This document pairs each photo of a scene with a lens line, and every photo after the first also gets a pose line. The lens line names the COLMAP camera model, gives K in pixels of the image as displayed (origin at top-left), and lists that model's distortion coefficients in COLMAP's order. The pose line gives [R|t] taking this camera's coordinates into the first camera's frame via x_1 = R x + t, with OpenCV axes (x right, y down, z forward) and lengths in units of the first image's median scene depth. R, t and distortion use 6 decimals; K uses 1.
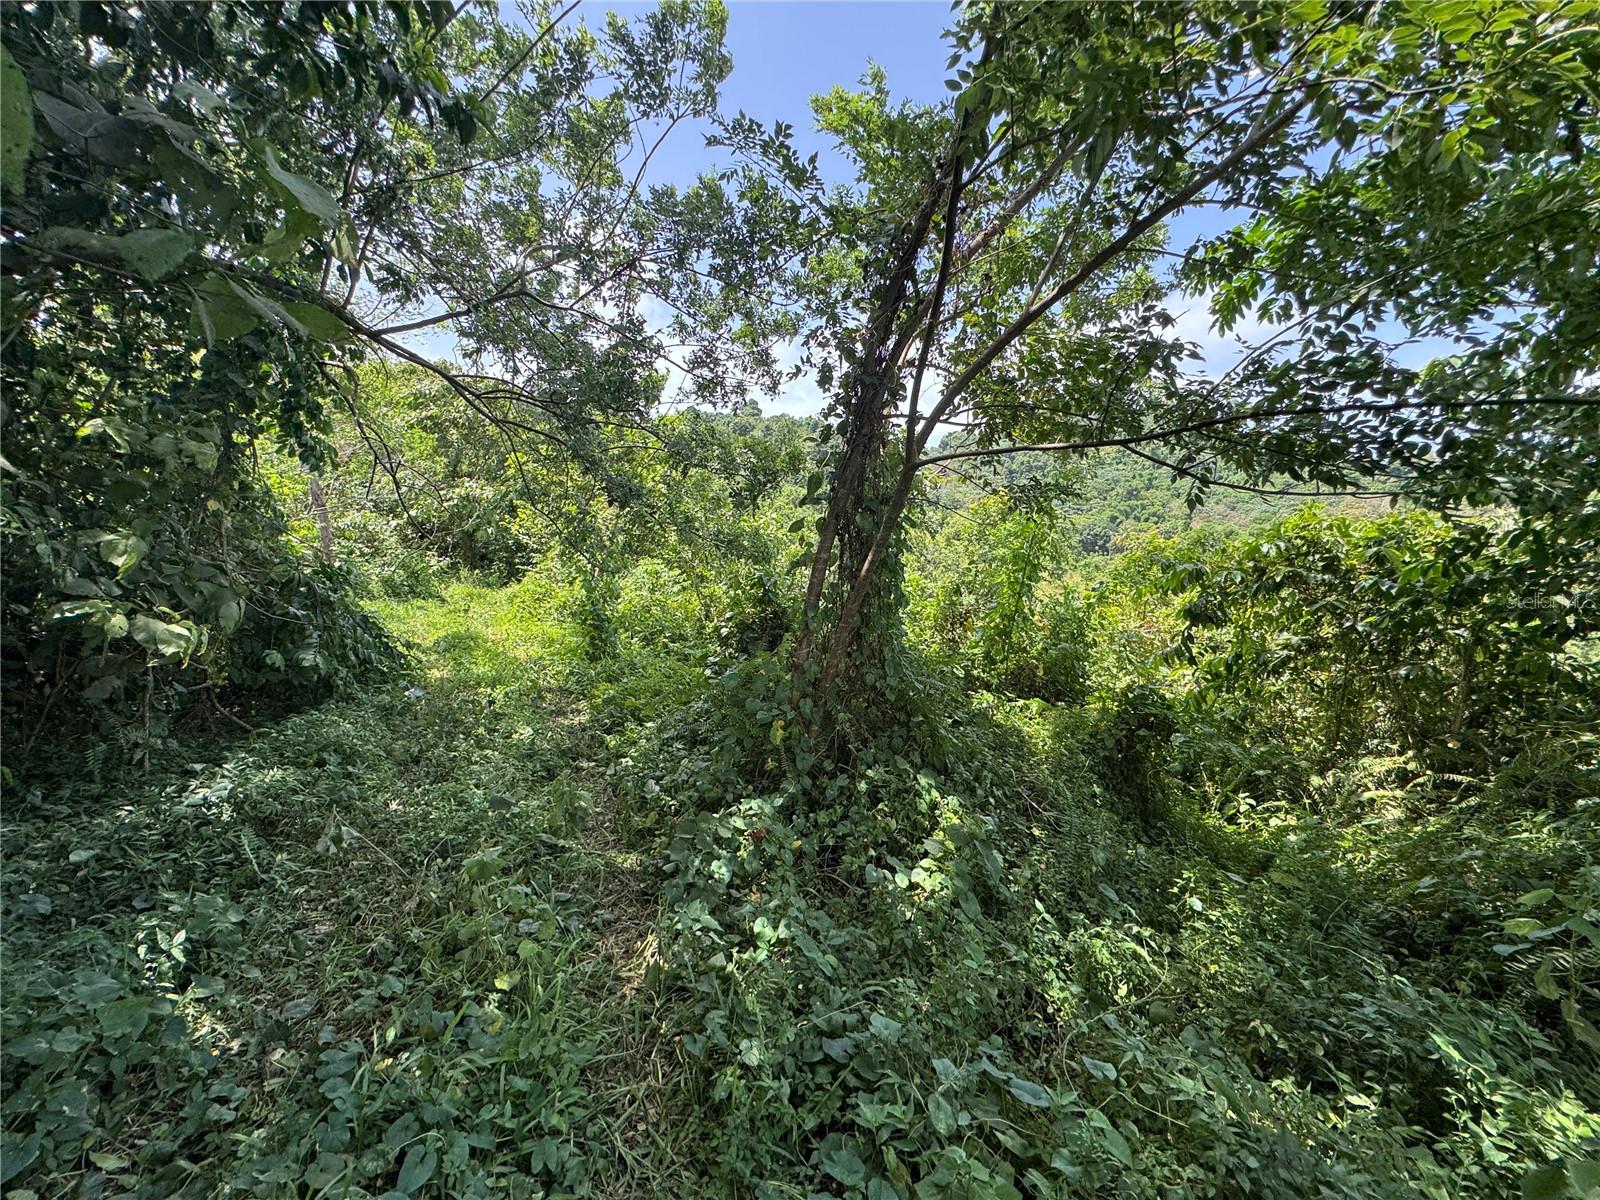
lens RADIAL K [[651.9, 0, 800.0], [0, 651.9, 600.0], [0, 0, 1]] dist [-0.000541, 0.000033]
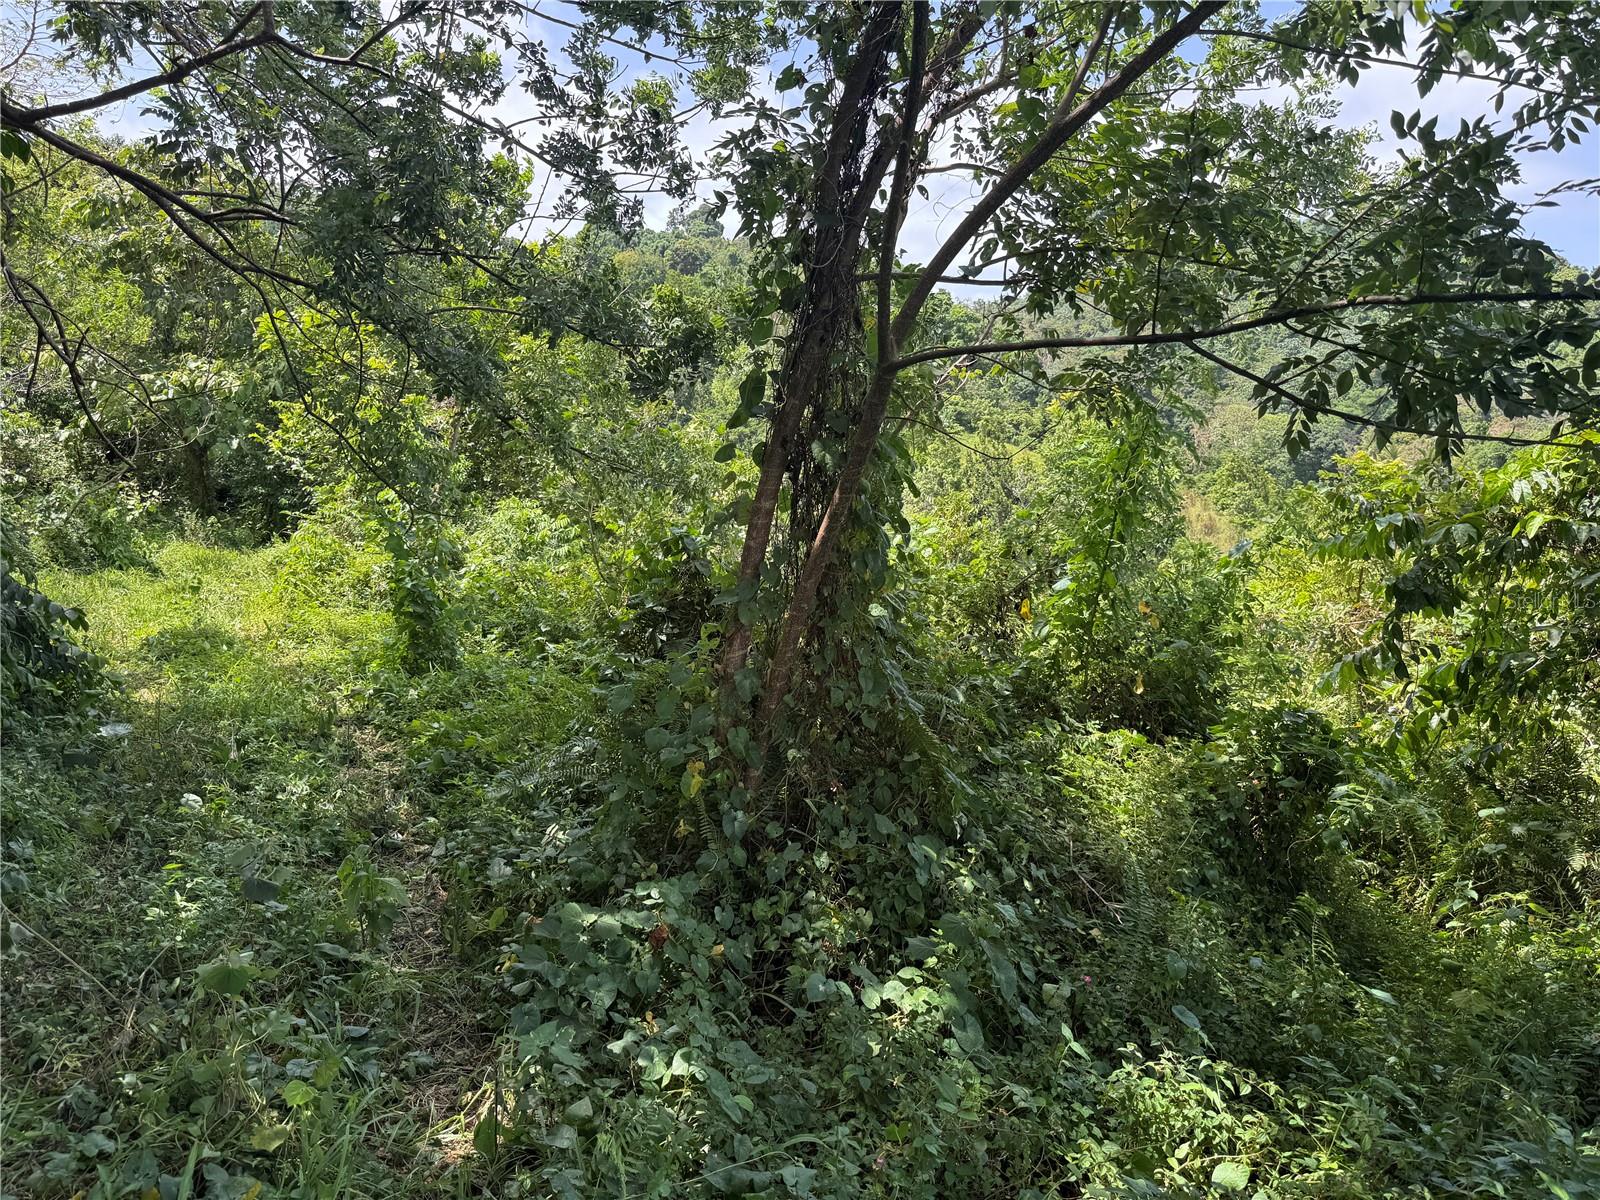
lens RADIAL K [[1149.2, 0, 798.5], [0, 1149.2, 626.4], [0, 0, 1]] dist [0.074833, -0.106421]
pose [[0.999988, -0.003055, 0.003773, 0.062939], [0.002859, 0.998706, 0.050774, -0.004061], [-0.003923, -0.050762, 0.998703, -0.115968]]
